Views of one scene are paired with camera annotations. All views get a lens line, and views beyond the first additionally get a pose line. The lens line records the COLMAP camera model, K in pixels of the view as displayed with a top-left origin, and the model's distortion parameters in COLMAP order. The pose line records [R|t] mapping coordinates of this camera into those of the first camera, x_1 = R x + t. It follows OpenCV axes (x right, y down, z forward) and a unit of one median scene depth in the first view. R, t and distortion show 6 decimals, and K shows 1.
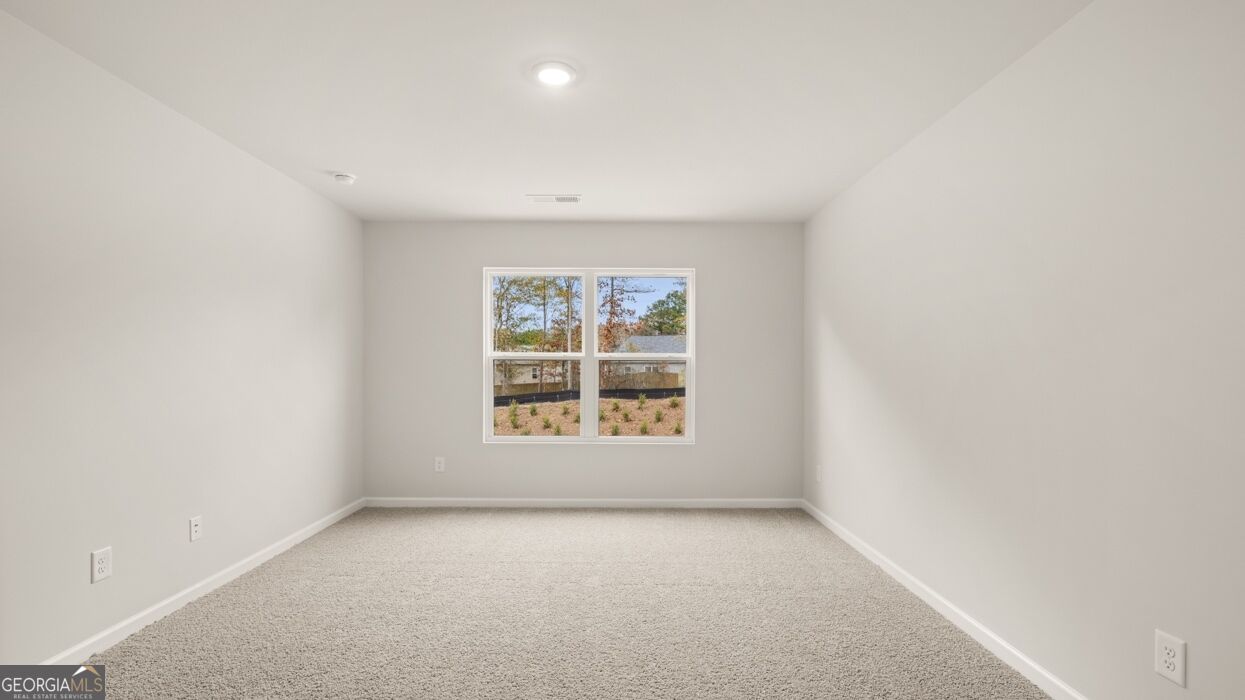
lens RADIAL K [[548.2, 0, 624.1], [0, 548.2, 375.5], [0, 0, 1]] dist [-0.002506, -0.000361]
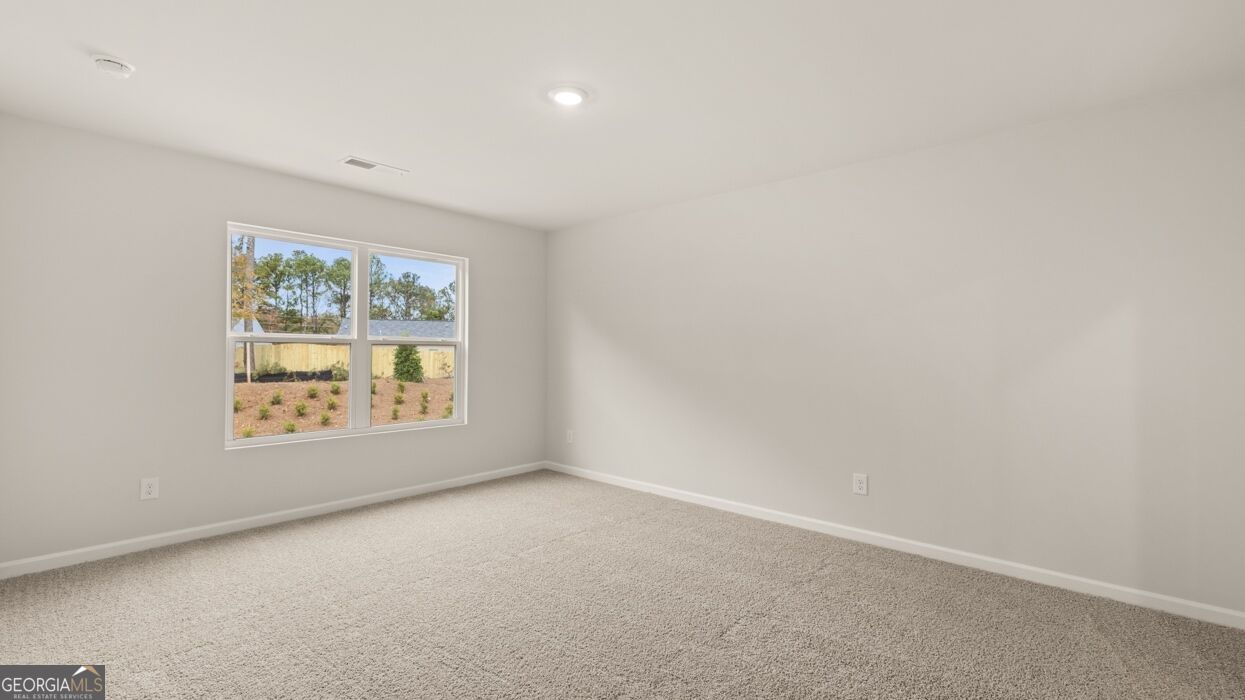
lens RADIAL K [[532.8, 0, 622.5], [0, 532.8, 350.0], [0, 0, 1]] dist [-0.001170, -0.000010]
pose [[0.674478, 0.003168, 0.738288, -0.449327], [0.007016, 0.999918, -0.010700, -0.004876], [-0.738261, 0.012396, 0.674401, 0.088905]]
